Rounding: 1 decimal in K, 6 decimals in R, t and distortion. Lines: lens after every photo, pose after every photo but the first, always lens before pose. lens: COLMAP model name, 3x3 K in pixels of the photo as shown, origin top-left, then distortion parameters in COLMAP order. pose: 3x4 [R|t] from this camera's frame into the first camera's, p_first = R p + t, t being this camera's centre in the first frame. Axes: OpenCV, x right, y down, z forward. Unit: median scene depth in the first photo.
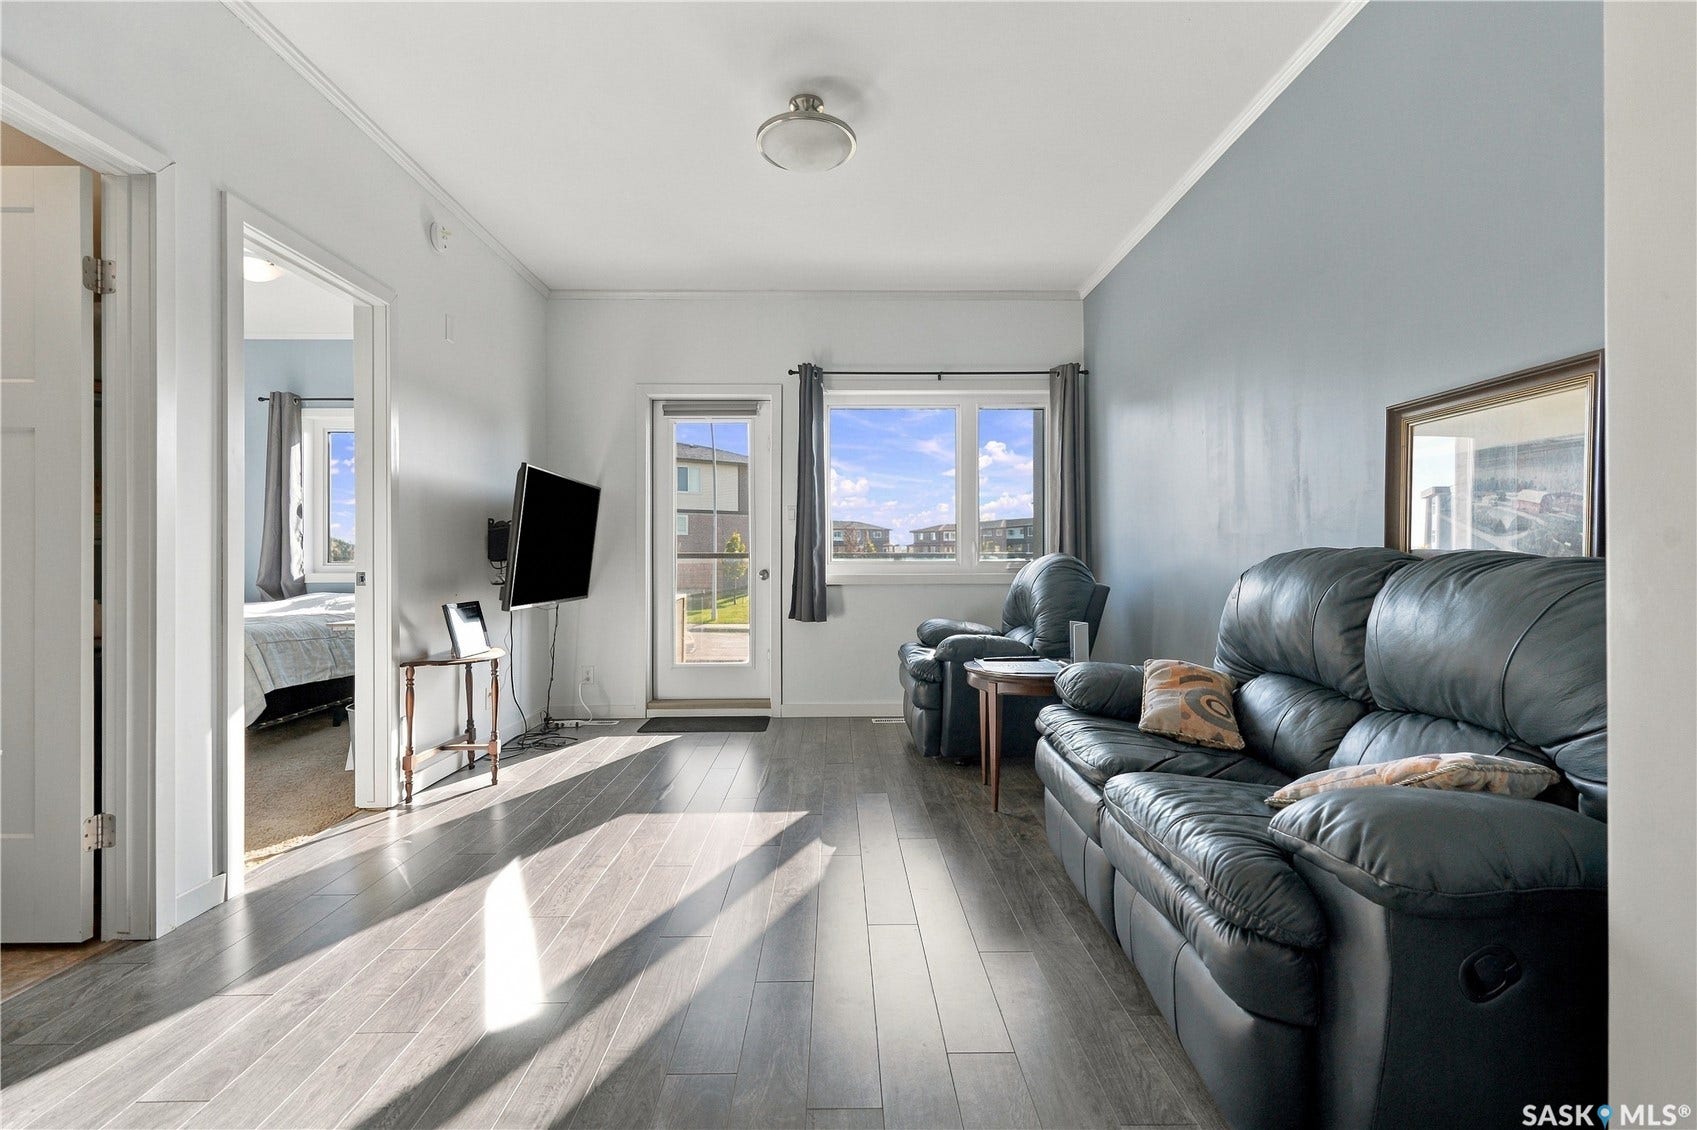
lens RADIAL K [[767.7, 0, 848.0], [0, 767.7, 558.8], [0, 0, 1]] dist [0.000167, 0.000651]
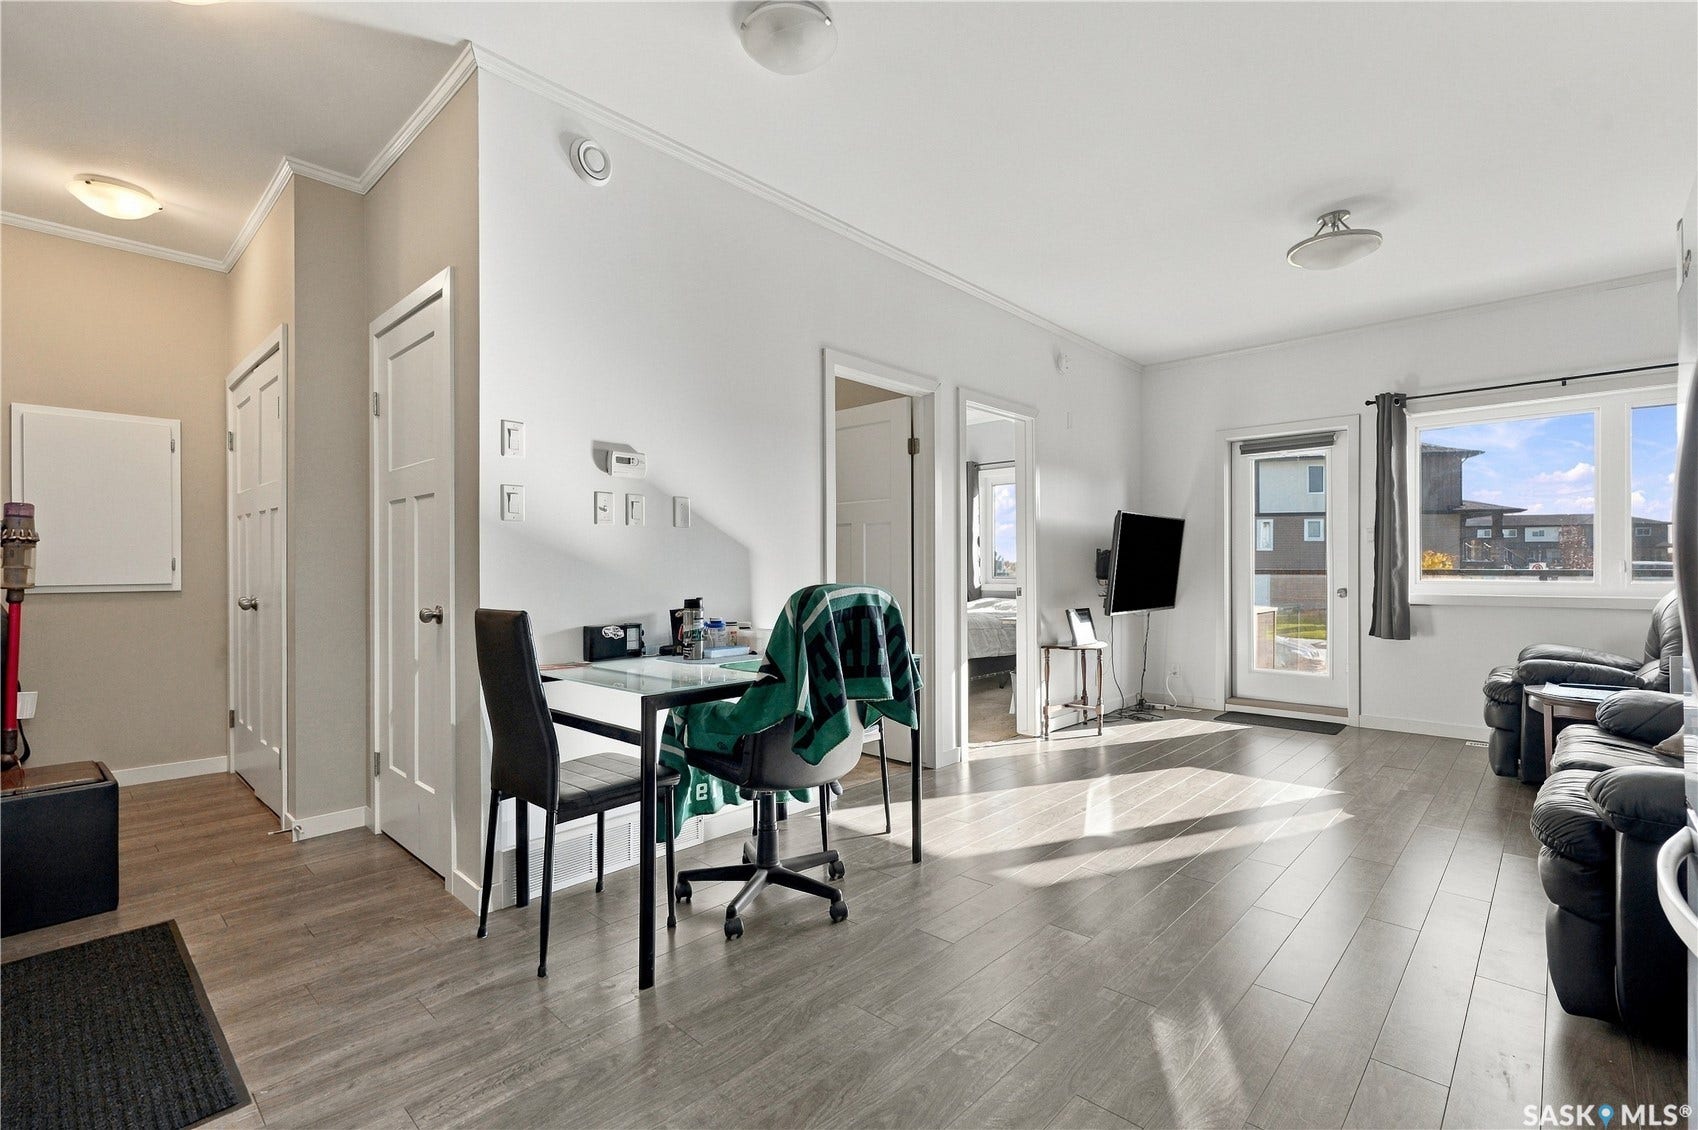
lens RADIAL K [[768.1, 0, 851.1], [0, 768.1, 567.2], [0, 0, 1]] dist [0.004067, 0.000666]
pose [[0.721341, -0.000178, -0.692580, 0.221678], [0.001320, 0.999999, 0.001118, -0.026998], [0.692579, -0.001721, 0.721340, -0.398311]]
